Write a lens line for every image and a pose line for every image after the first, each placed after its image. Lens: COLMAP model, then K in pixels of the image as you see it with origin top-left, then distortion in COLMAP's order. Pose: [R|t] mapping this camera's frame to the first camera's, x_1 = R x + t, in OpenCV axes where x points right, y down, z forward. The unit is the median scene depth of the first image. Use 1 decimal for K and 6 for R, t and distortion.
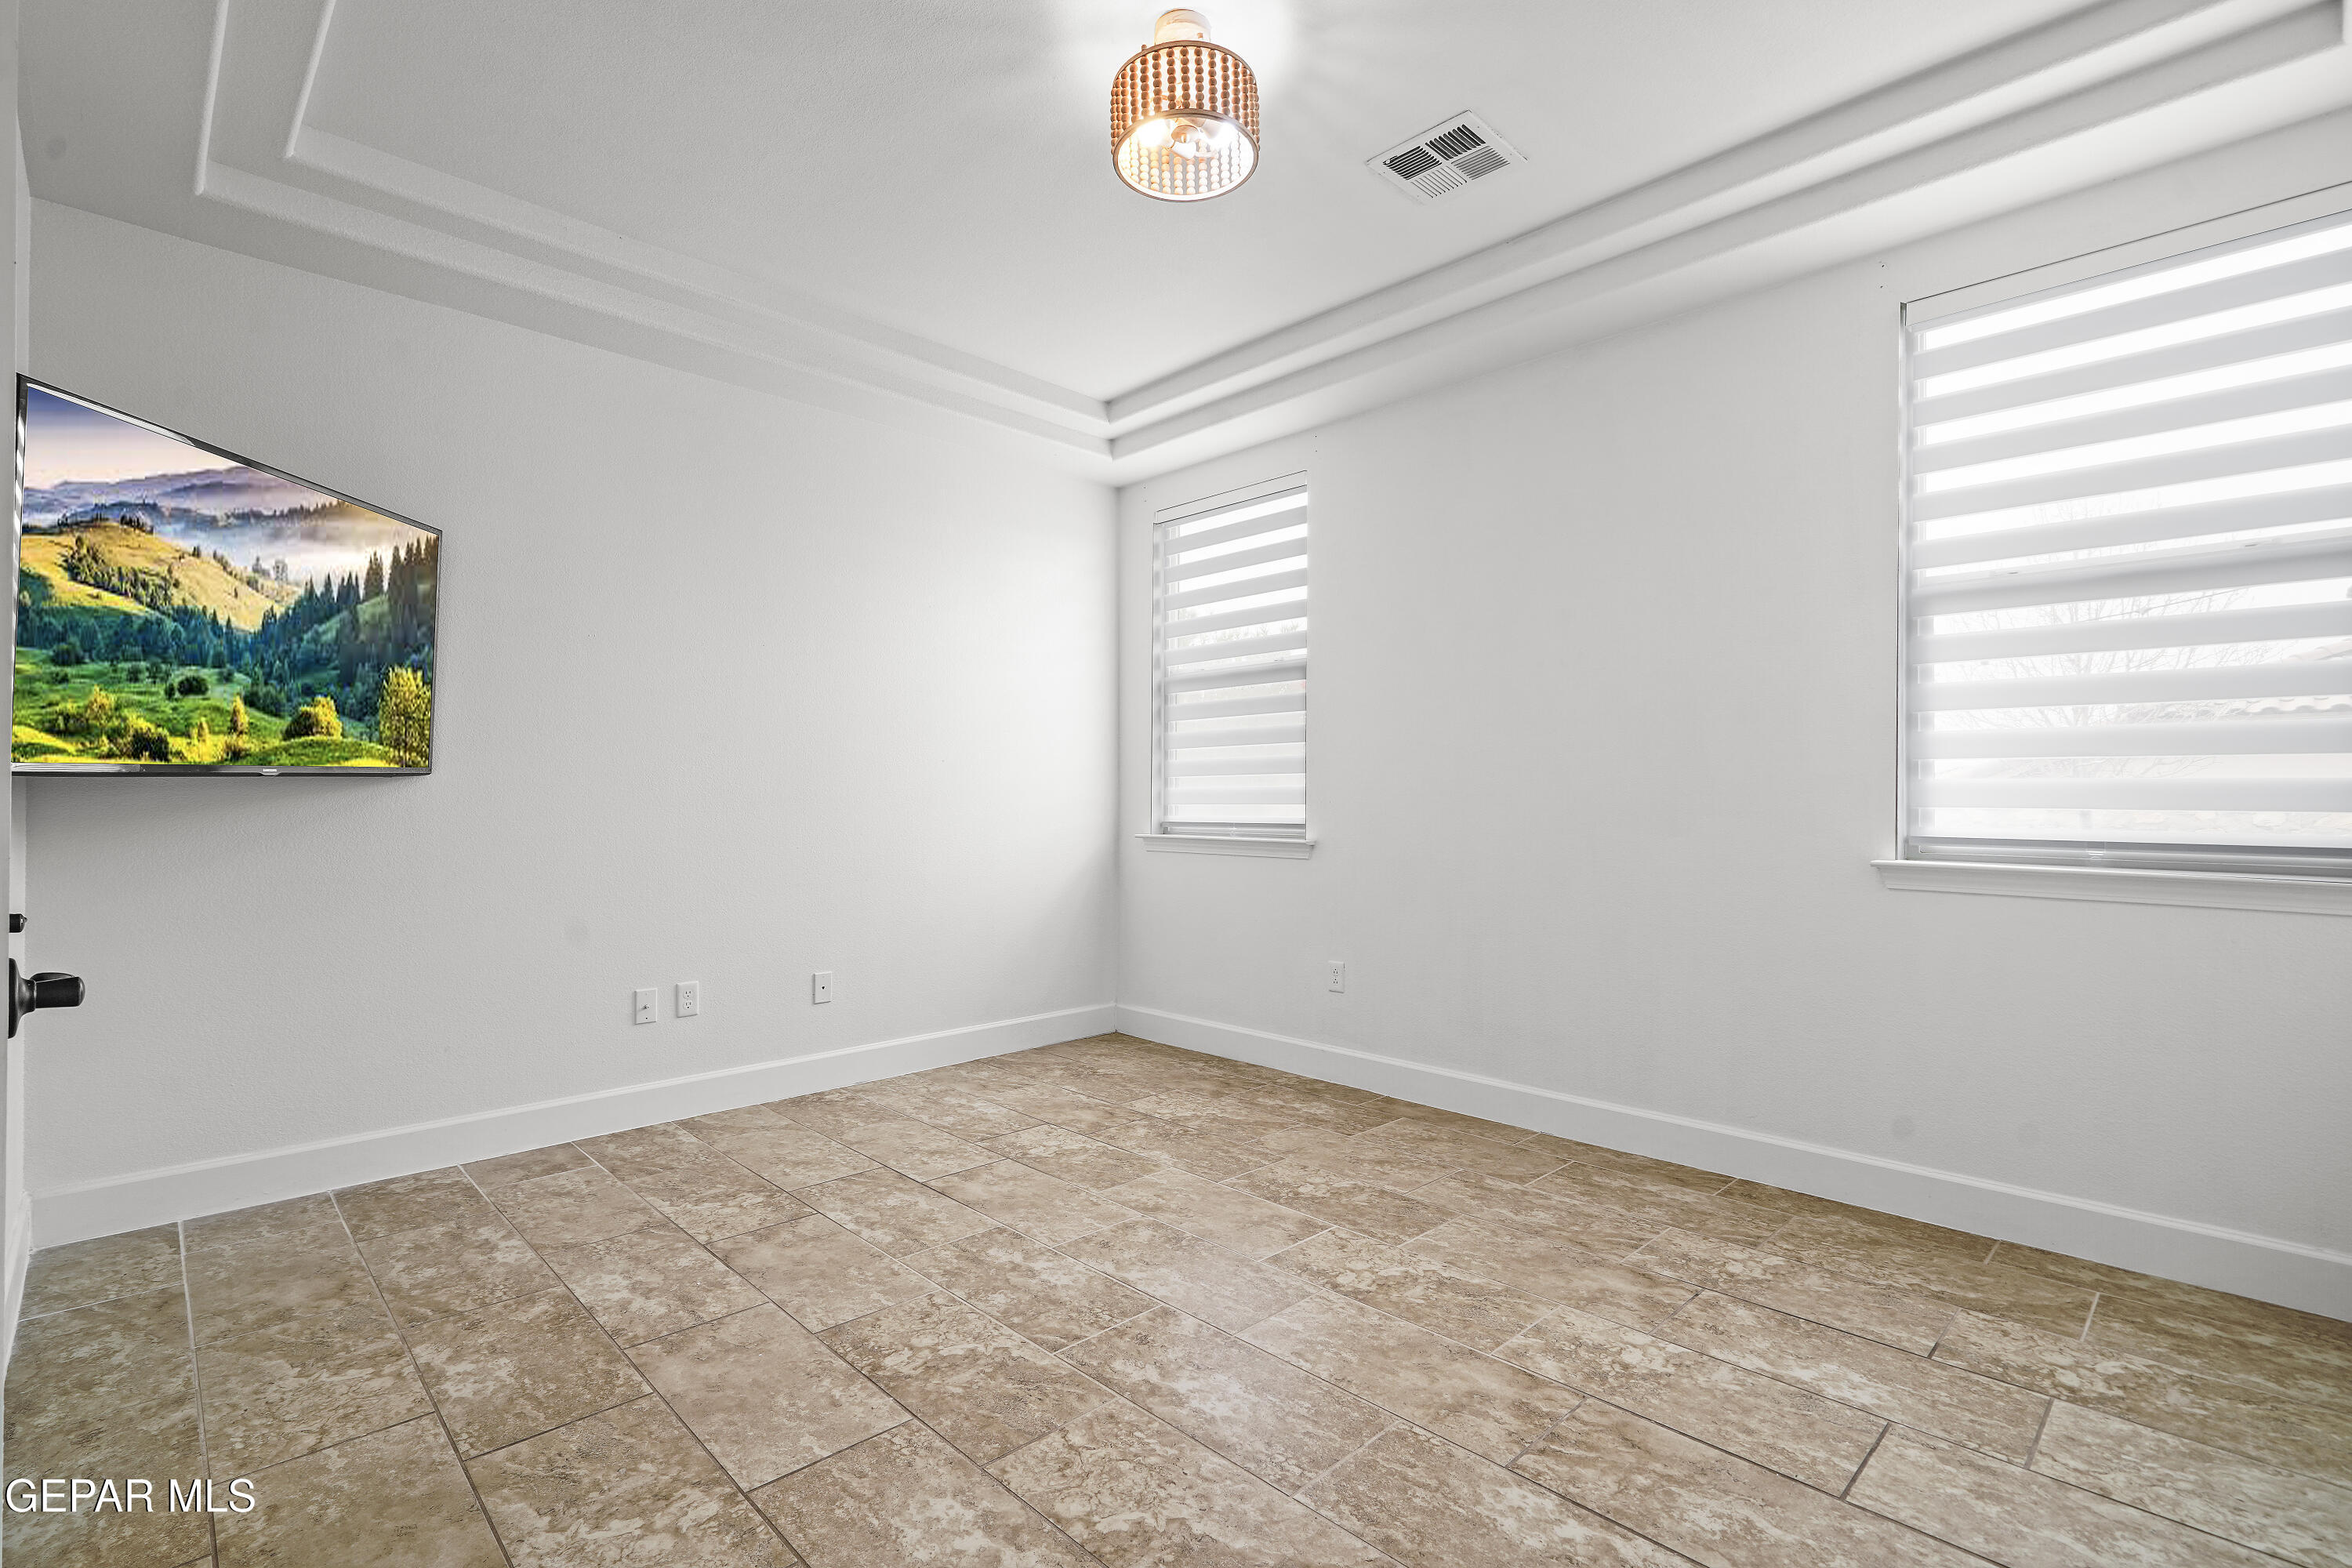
lens RADIAL K [[1079.6, 0, 1164.8], [0, 1079.6, 782.2], [0, 0, 1]] dist [-0.005450, 0.001605]
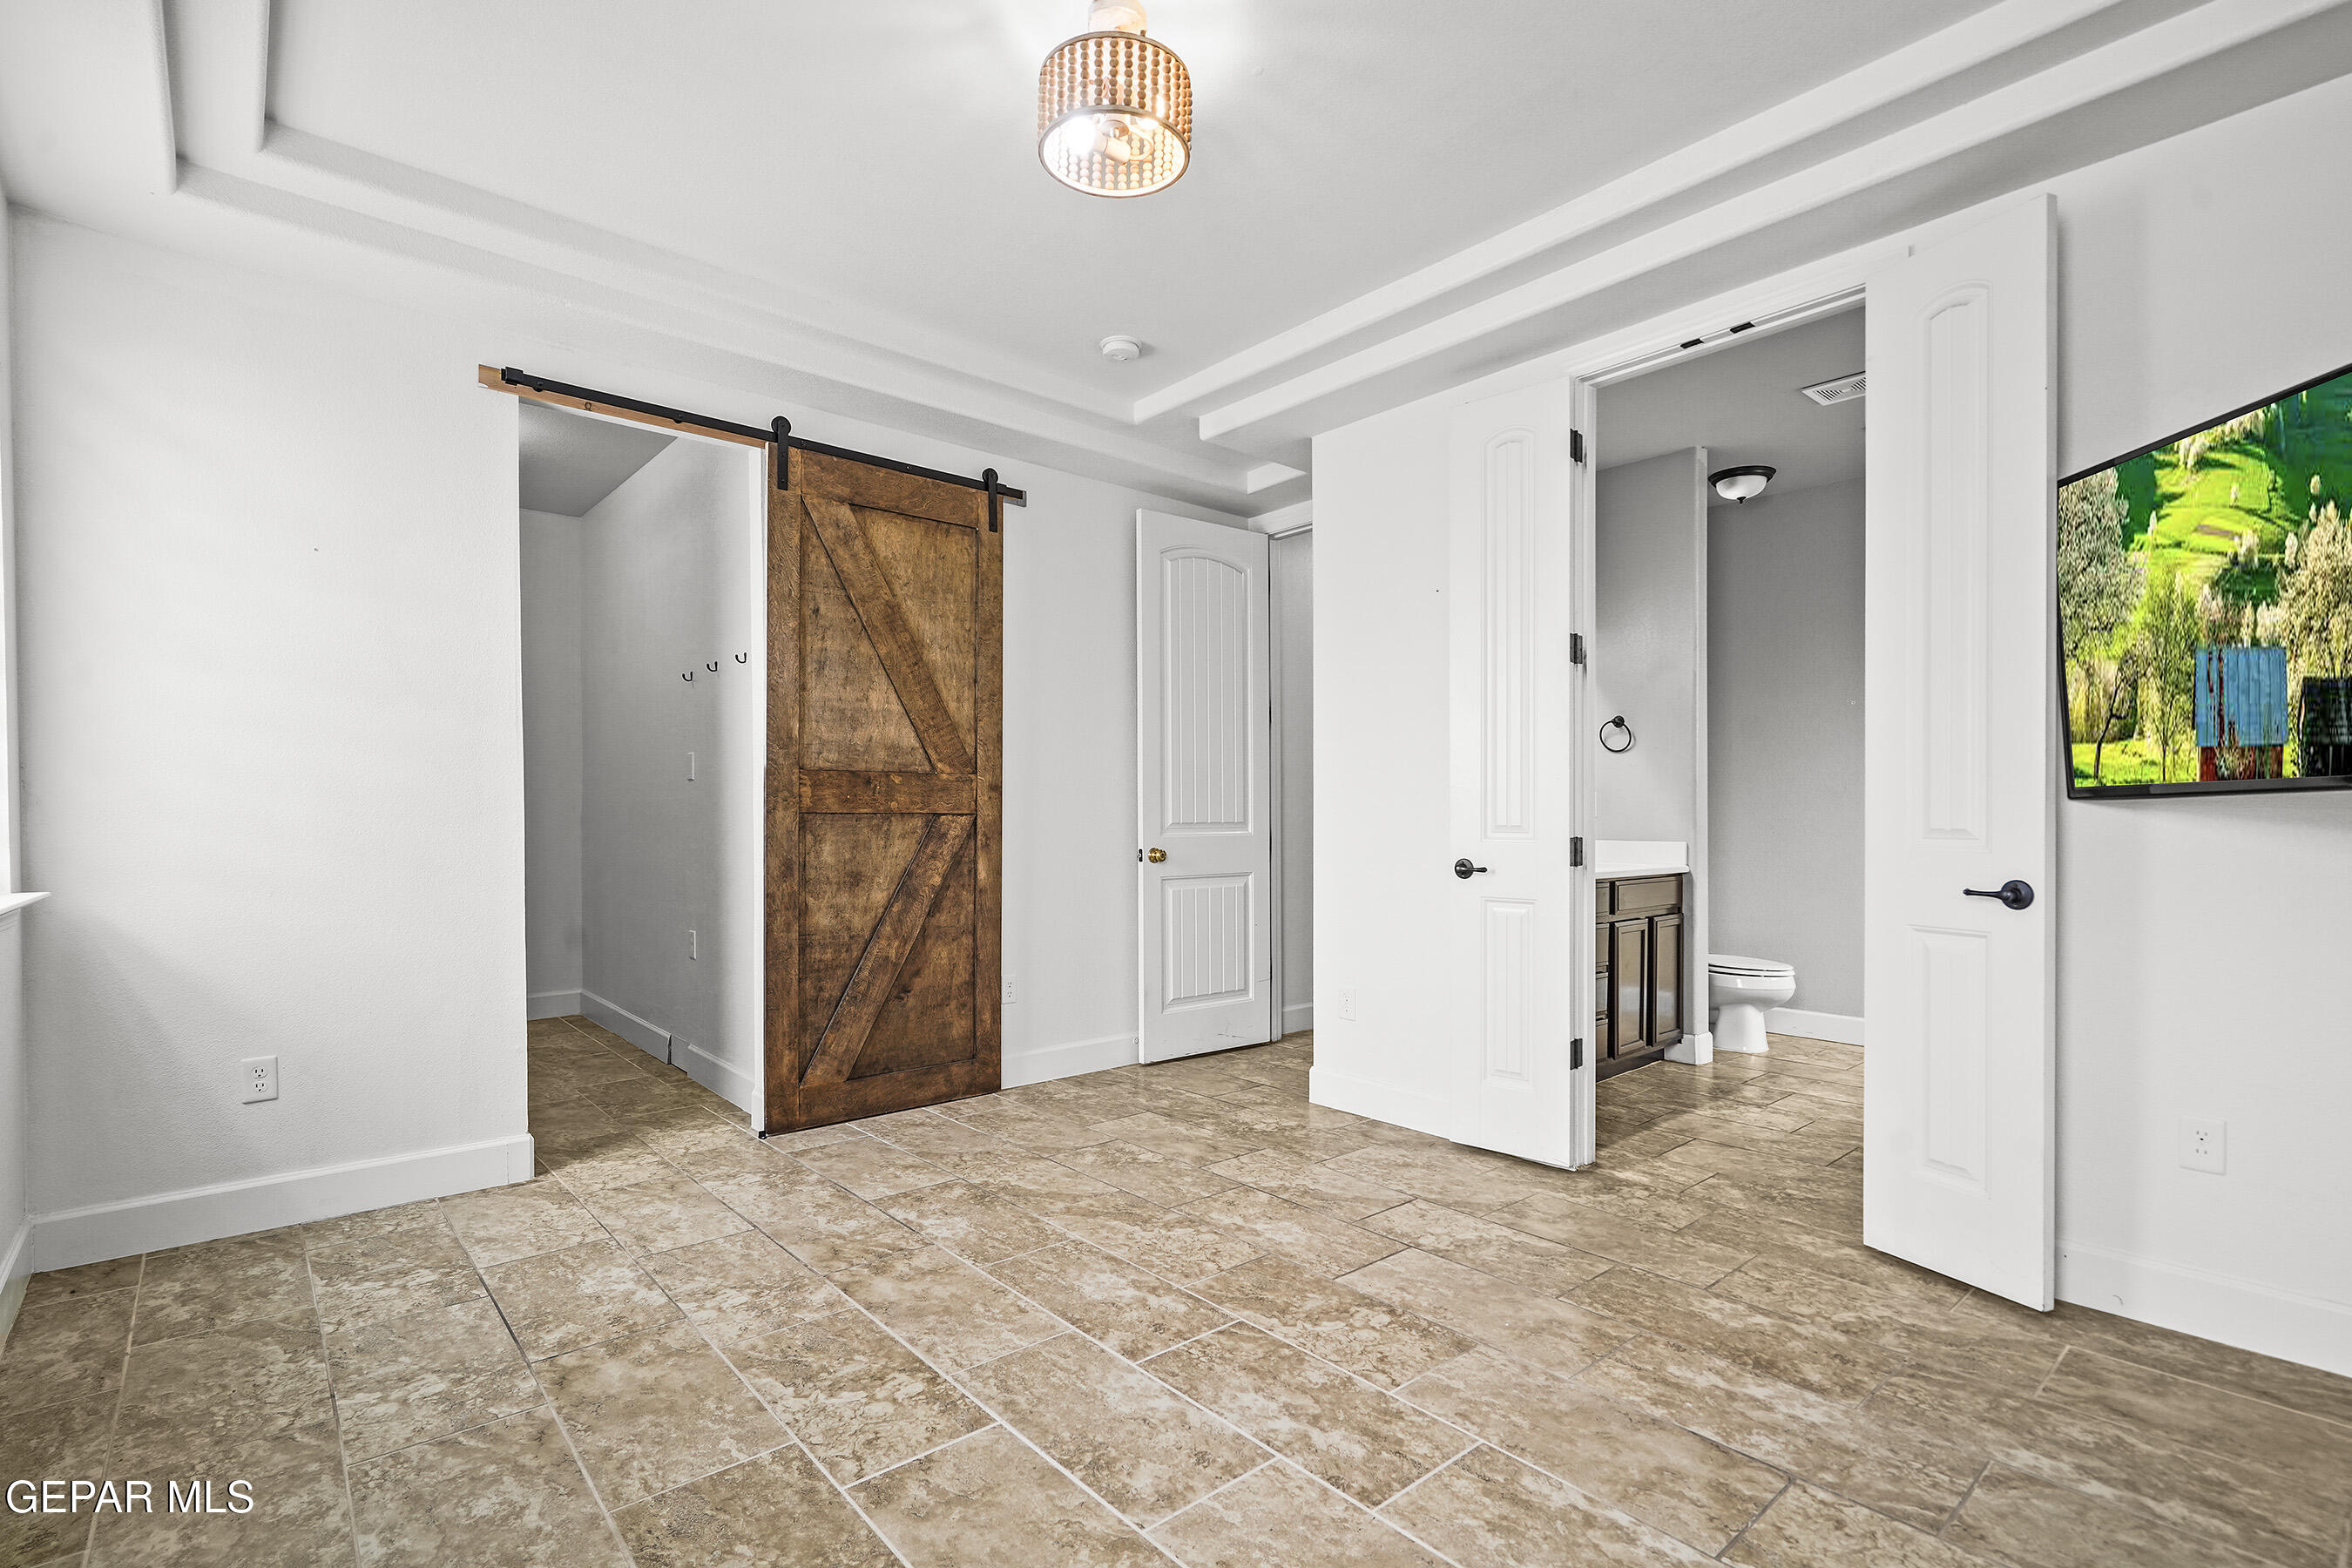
lens RADIAL K [[1079.6, 0, 1164.8], [0, 1079.6, 782.2], [0, 0, 1]] dist [-0.005450, 0.001605]
pose [[-0.998465, 0.000978, 0.055376, -0.068034], [-0.001584, 0.998931, -0.046200, 0.023164], [-0.055362, -0.046216, -0.997396, 1.653925]]
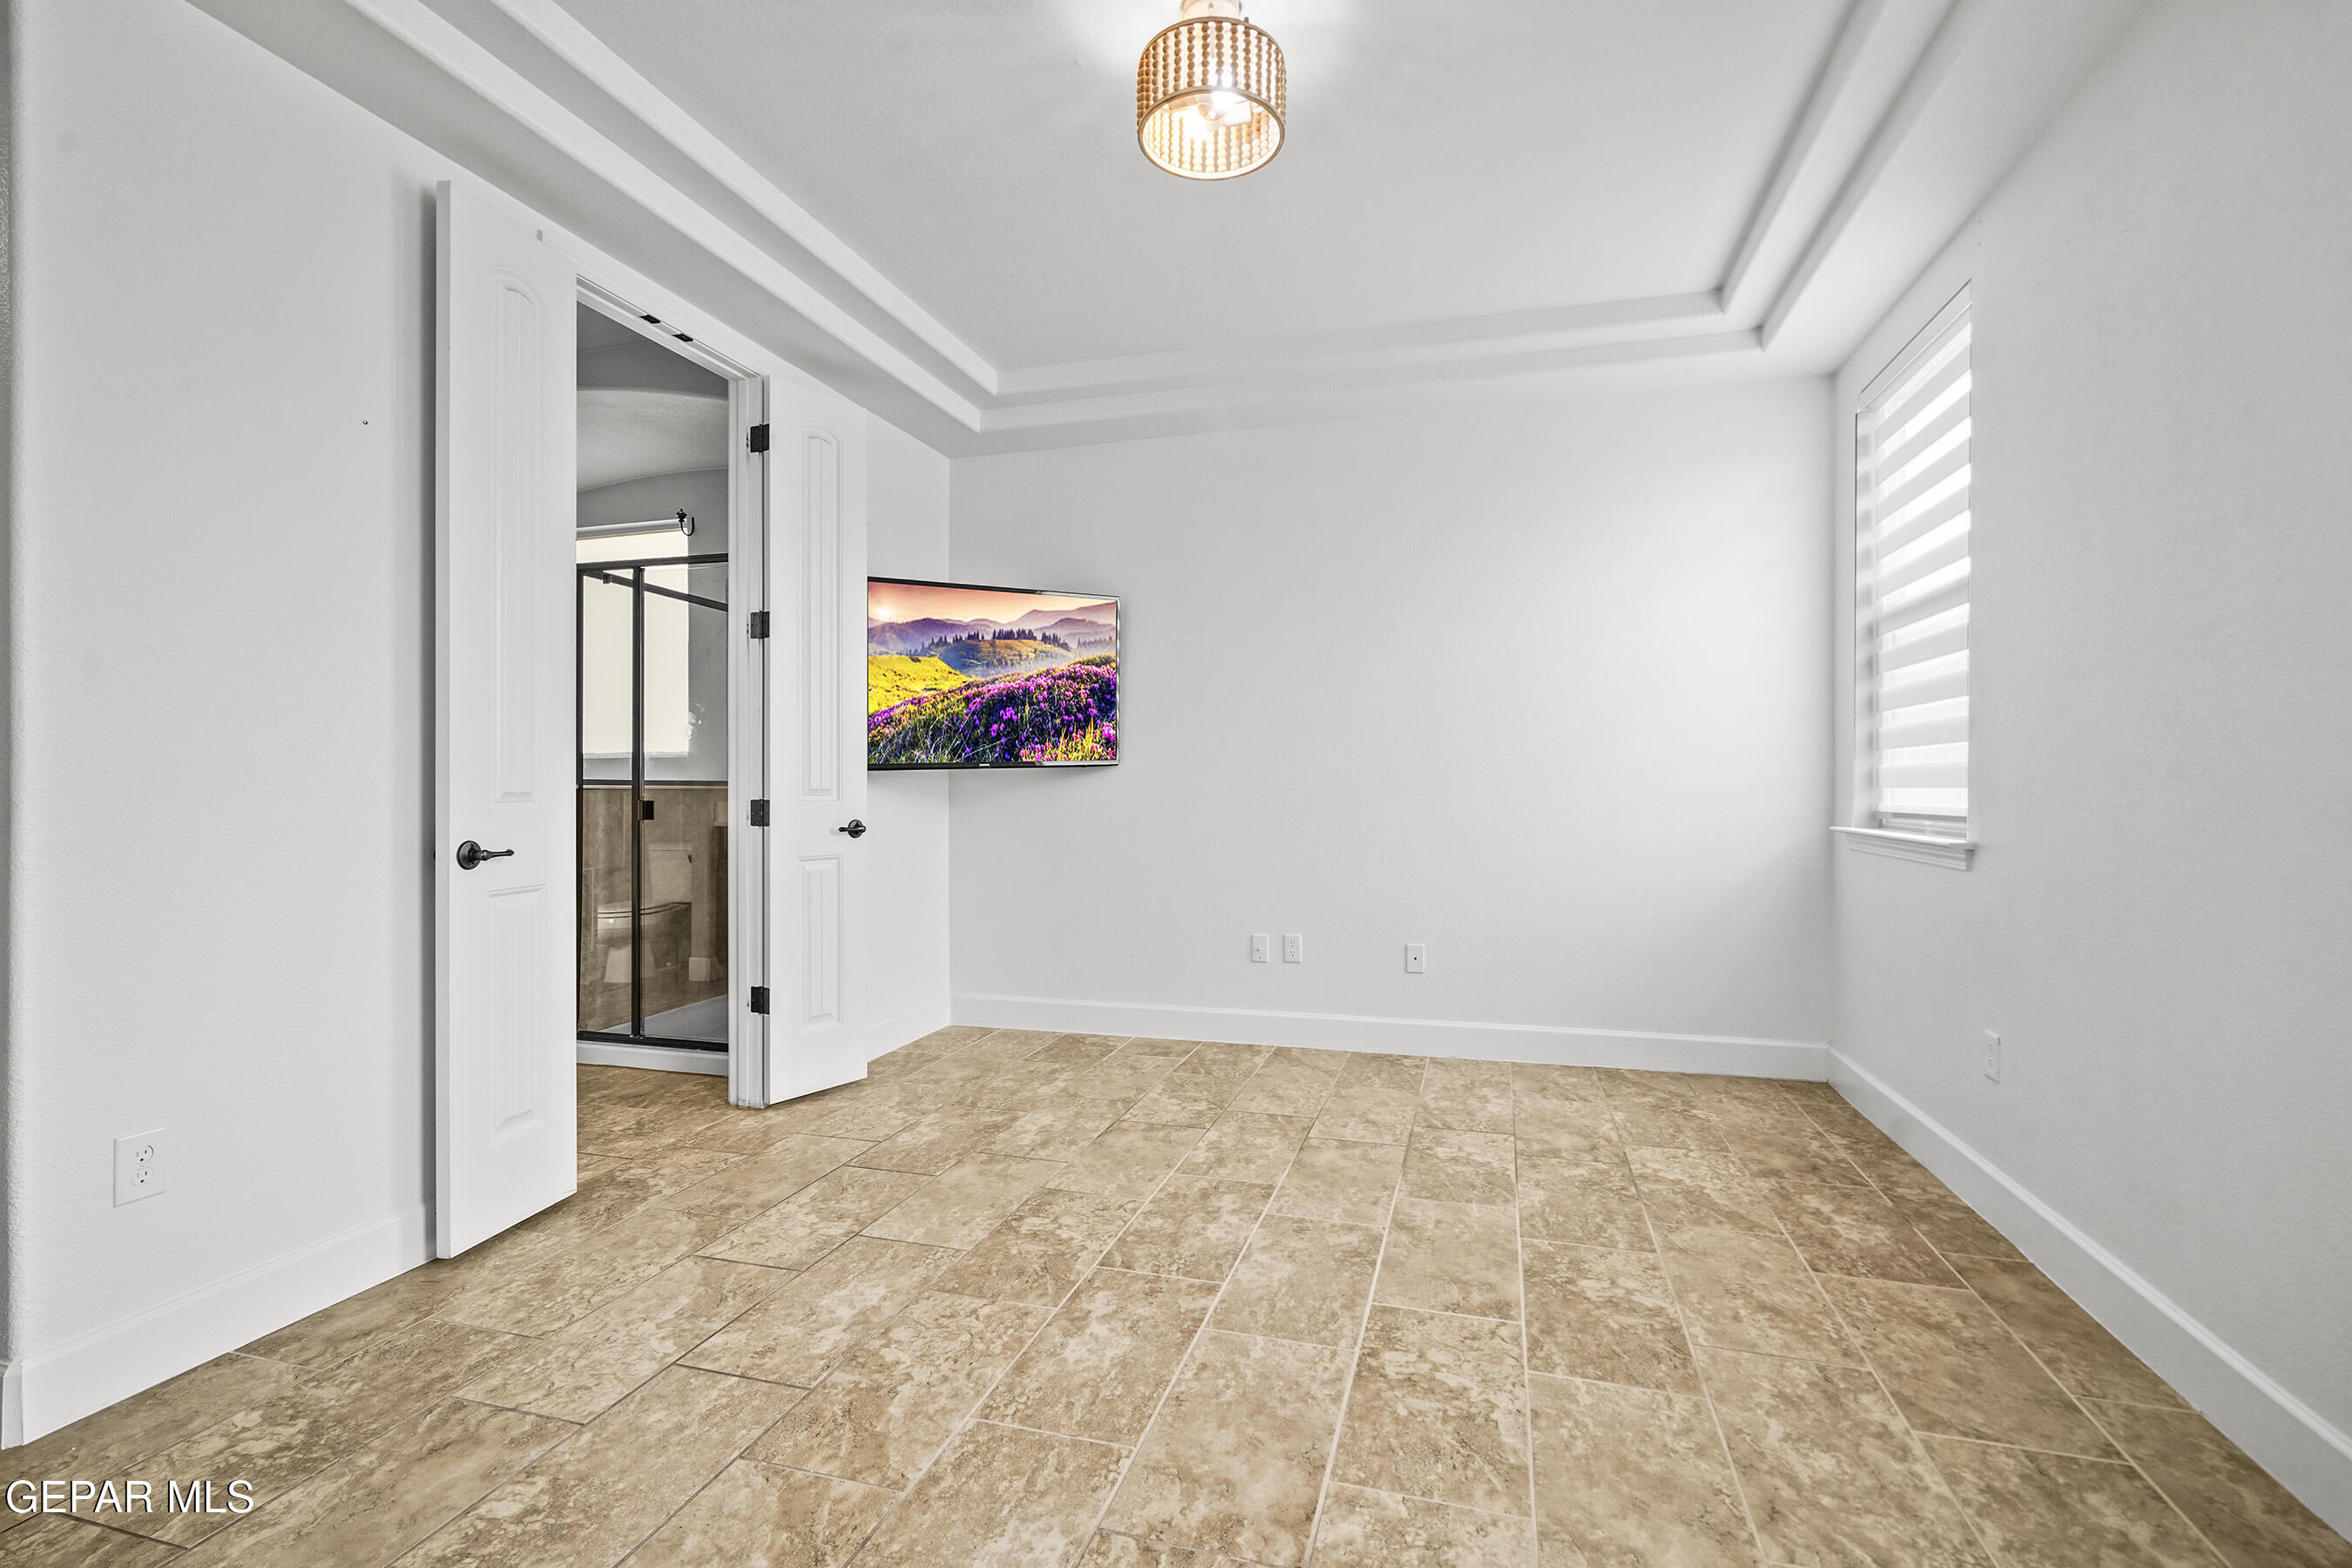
lens RADIAL K [[1079.6, 0, 1164.8], [0, 1079.6, 782.2], [0, 0, 1]] dist [-0.005450, 0.001605]
pose [[0.488232, -0.001088, -0.872713, 0.721416], [0.016992, 0.999822, 0.008260, 0.006602], [0.872549, -0.018862, 0.488163, 0.399393]]
